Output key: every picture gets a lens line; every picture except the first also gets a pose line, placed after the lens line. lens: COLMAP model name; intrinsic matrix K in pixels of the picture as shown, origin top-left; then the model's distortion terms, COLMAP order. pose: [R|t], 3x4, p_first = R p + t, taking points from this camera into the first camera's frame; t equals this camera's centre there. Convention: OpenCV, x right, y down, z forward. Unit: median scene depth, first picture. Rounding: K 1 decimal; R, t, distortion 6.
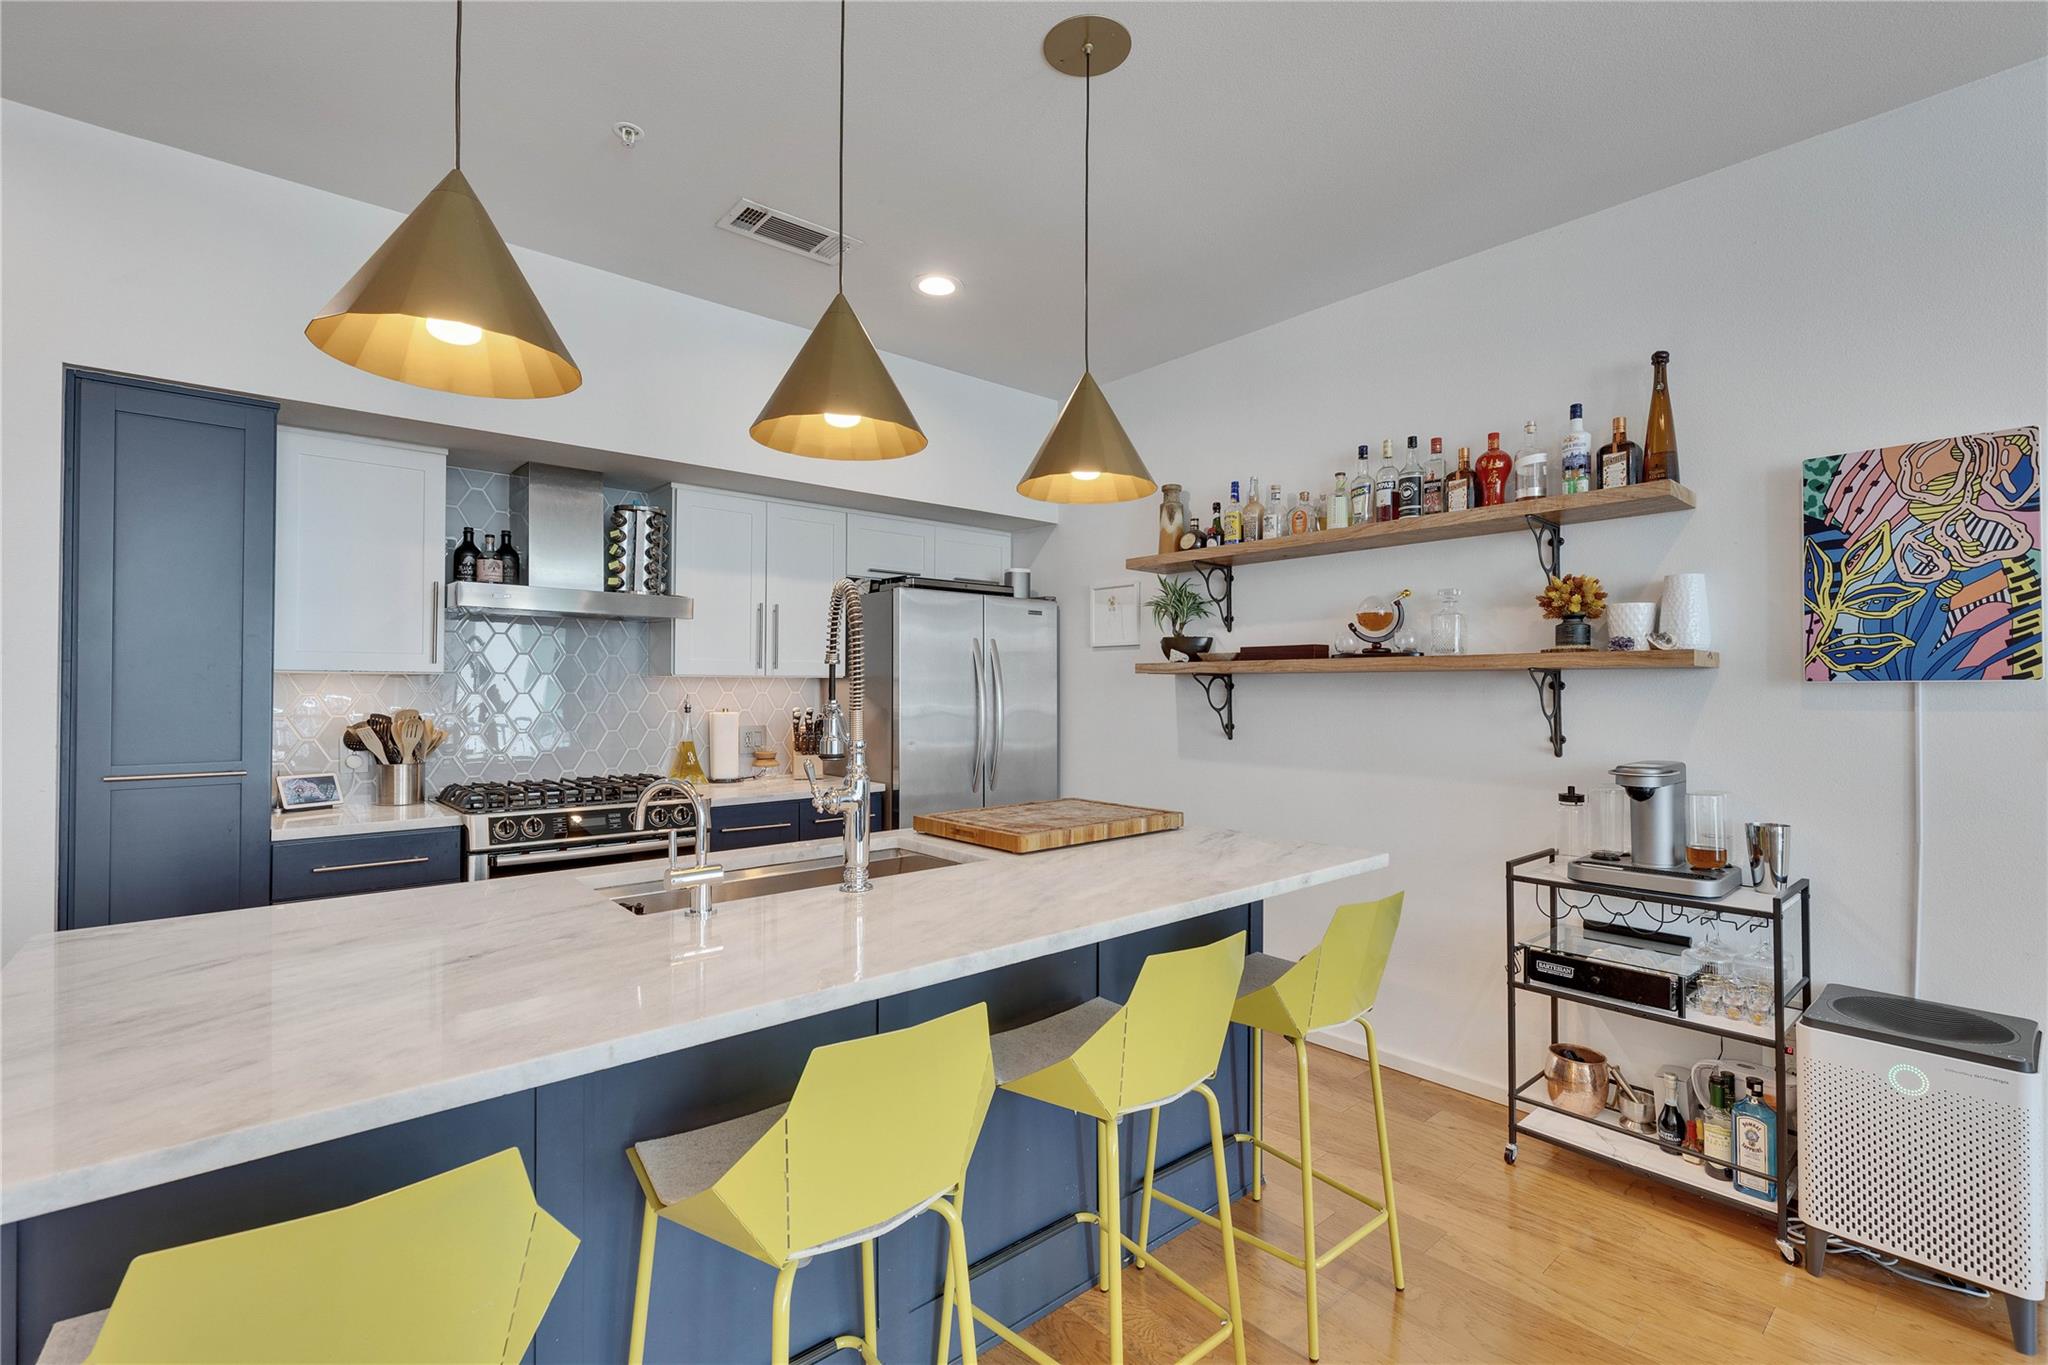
lens RADIAL K [[909.2, 0, 1030.5], [0, 909.2, 679.7], [0, 0, 1]] dist [-0.000307, -0.000976]
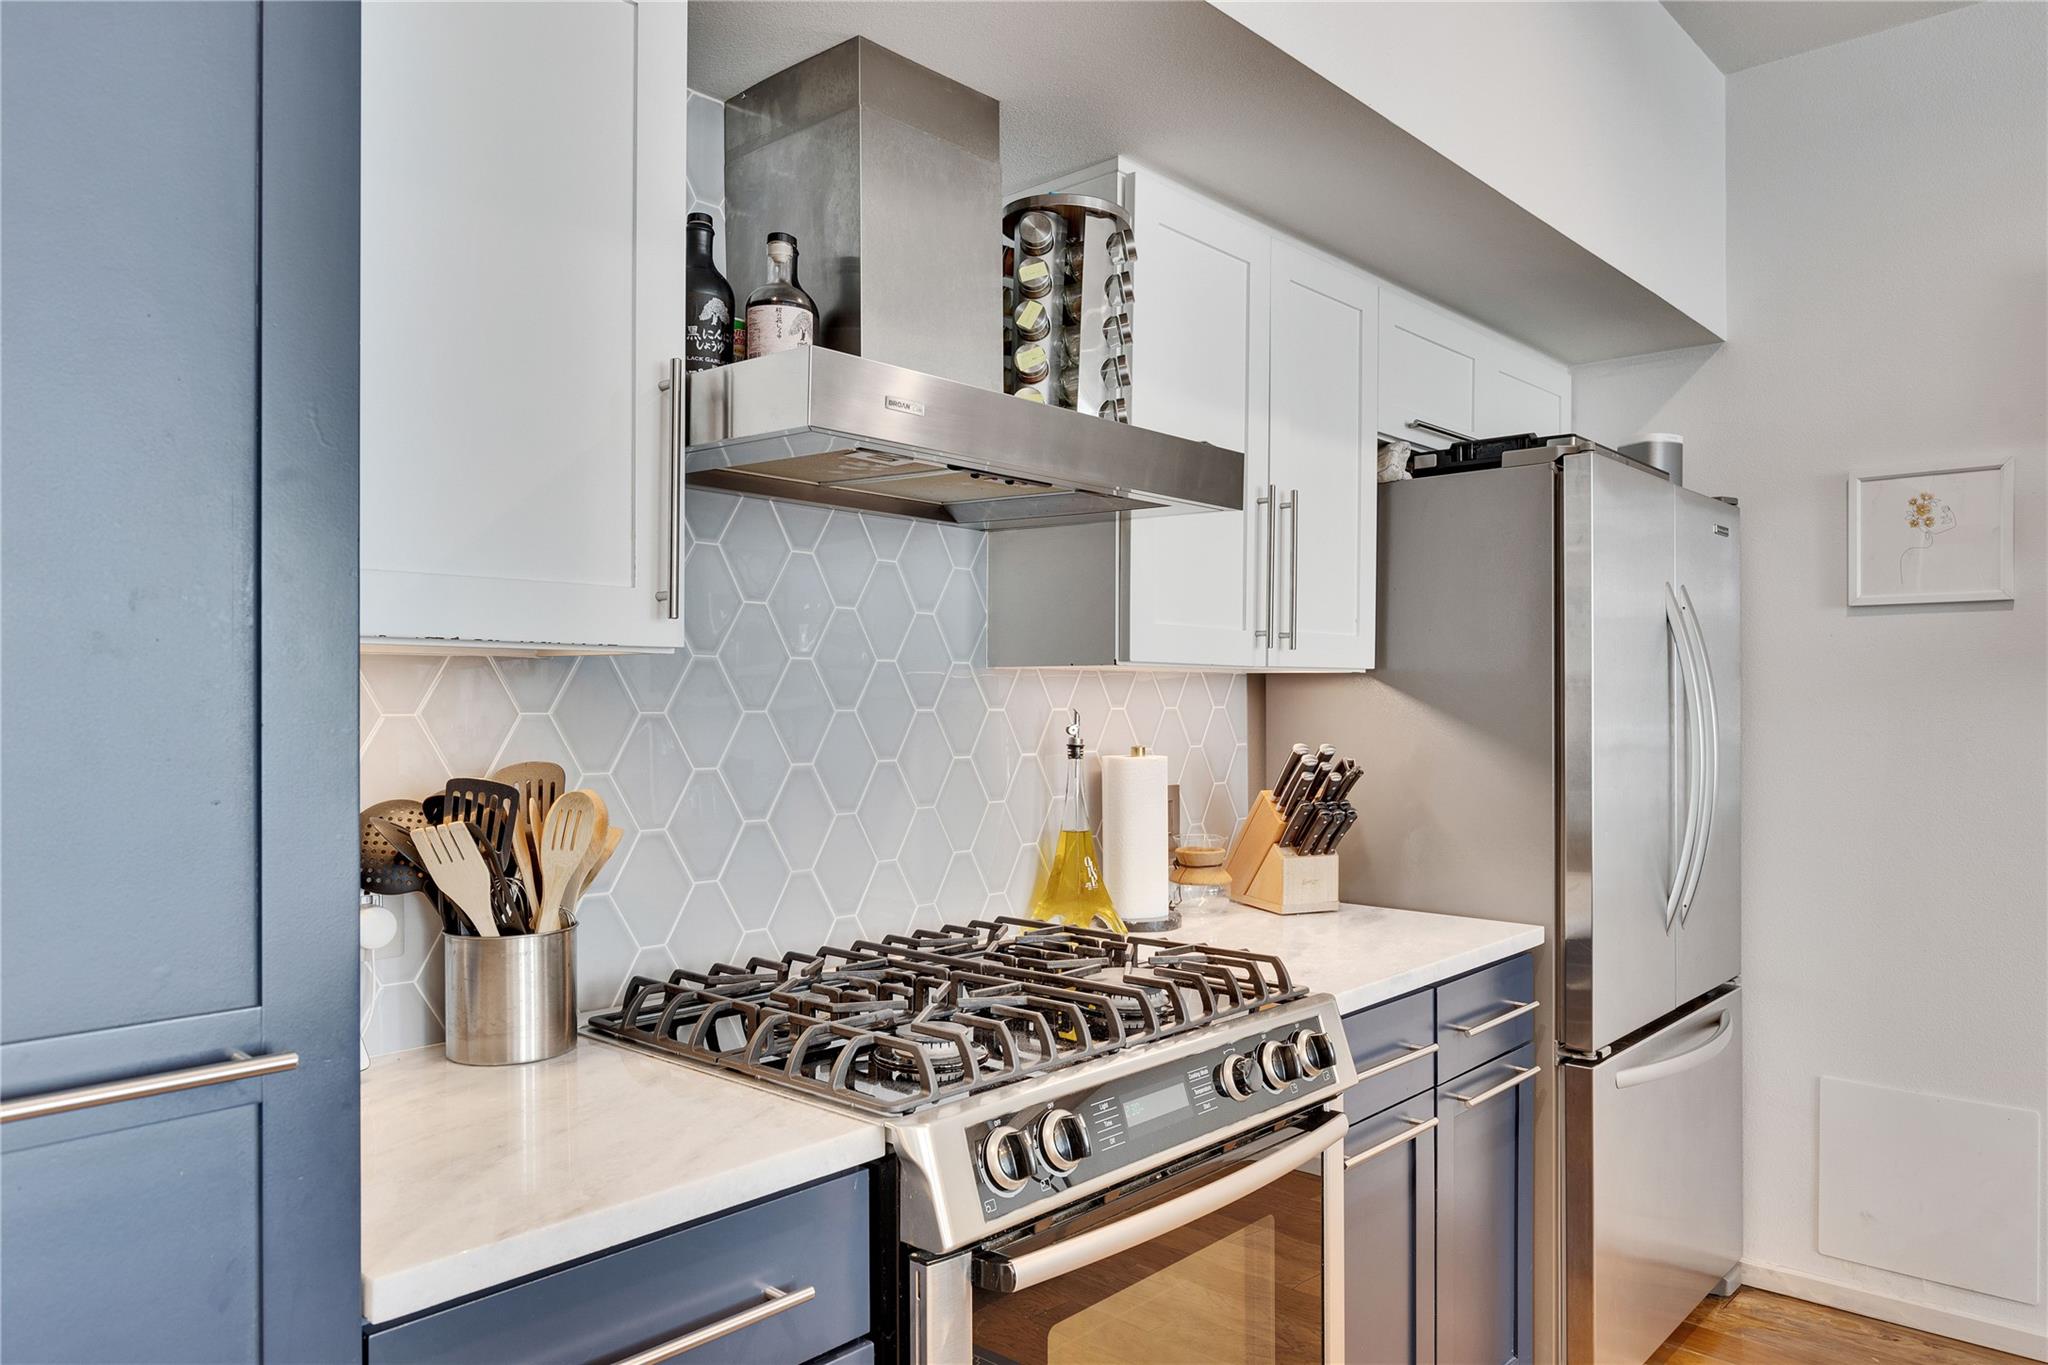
lens RADIAL K [[1360.8, 0, 1028.1], [0, 1360.8, 695.5], [0, 0, 1]] dist [-0.010348, -0.002443]
pose [[0.995038, -0.002383, 0.099468, -0.611490], [0.001895, 0.999986, 0.004993, 0.007346], [-0.099478, -0.004780, 0.995028, 0.544005]]
